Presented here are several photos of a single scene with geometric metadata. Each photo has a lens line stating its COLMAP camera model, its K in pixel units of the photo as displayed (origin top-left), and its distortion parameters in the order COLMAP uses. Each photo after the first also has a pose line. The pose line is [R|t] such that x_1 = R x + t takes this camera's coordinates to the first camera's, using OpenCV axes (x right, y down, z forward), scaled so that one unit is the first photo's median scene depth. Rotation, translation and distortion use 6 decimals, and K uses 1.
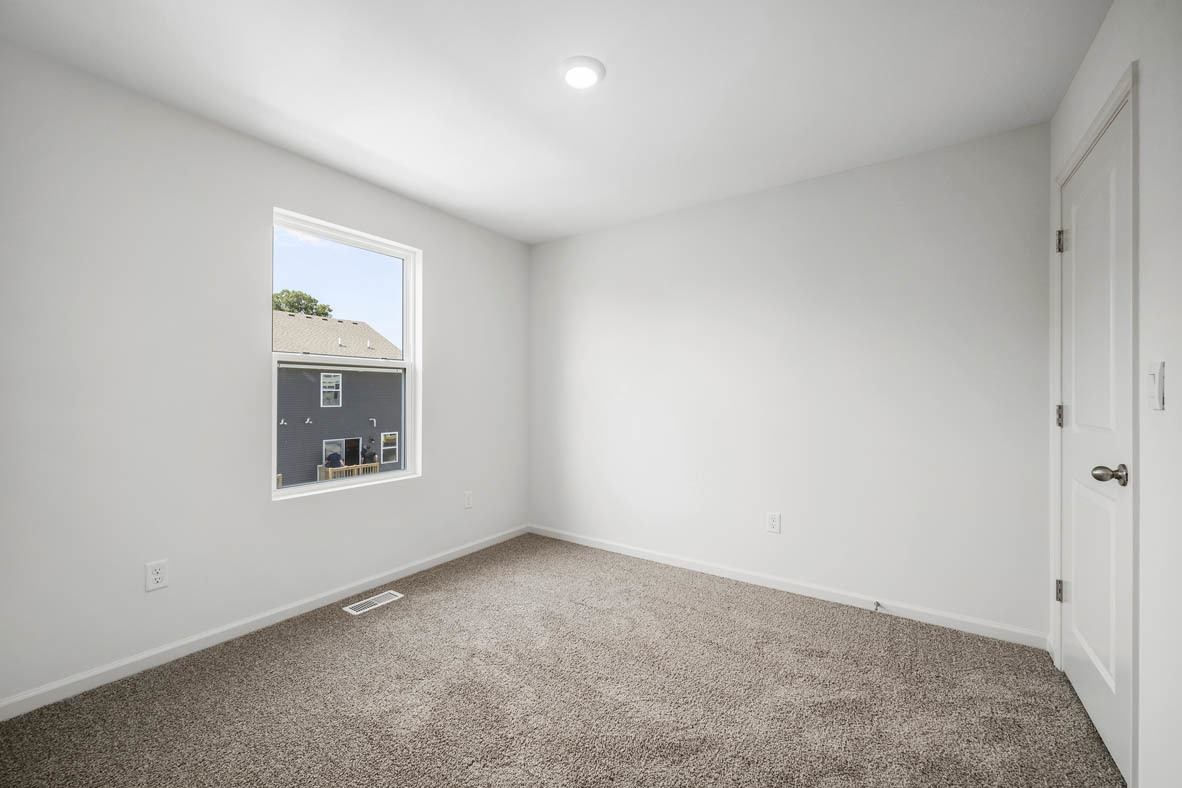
lens RADIAL K [[474.8, 0, 593.3], [0, 474.8, 388.7], [0, 0, 1]] dist [0.000364, -0.000089]
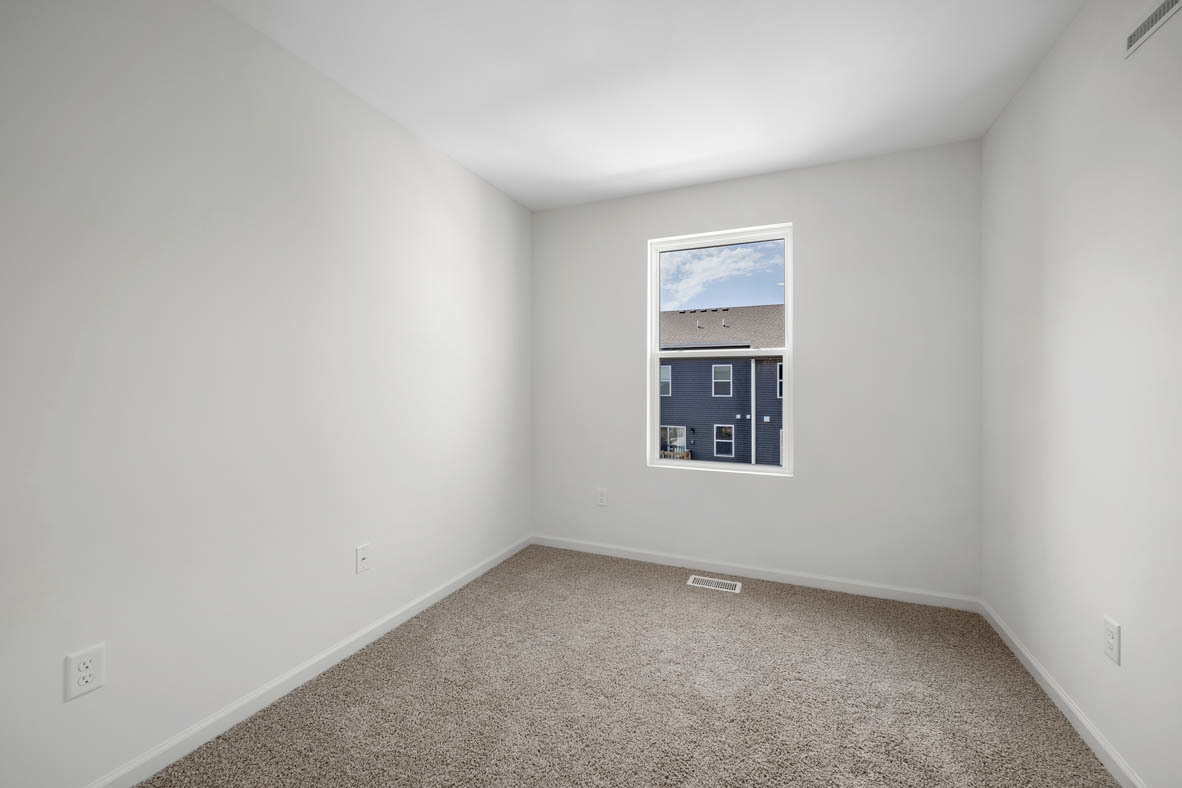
lens RADIAL K [[474.8, 0, 593.3], [0, 474.8, 388.7], [0, 0, 1]] dist [0.000364, -0.000089]
pose [[0.179104, 0.033153, -0.983271, 0.481923], [0.012881, 0.999267, 0.036038, -0.024531], [0.983746, -0.019120, 0.178546, 0.520634]]
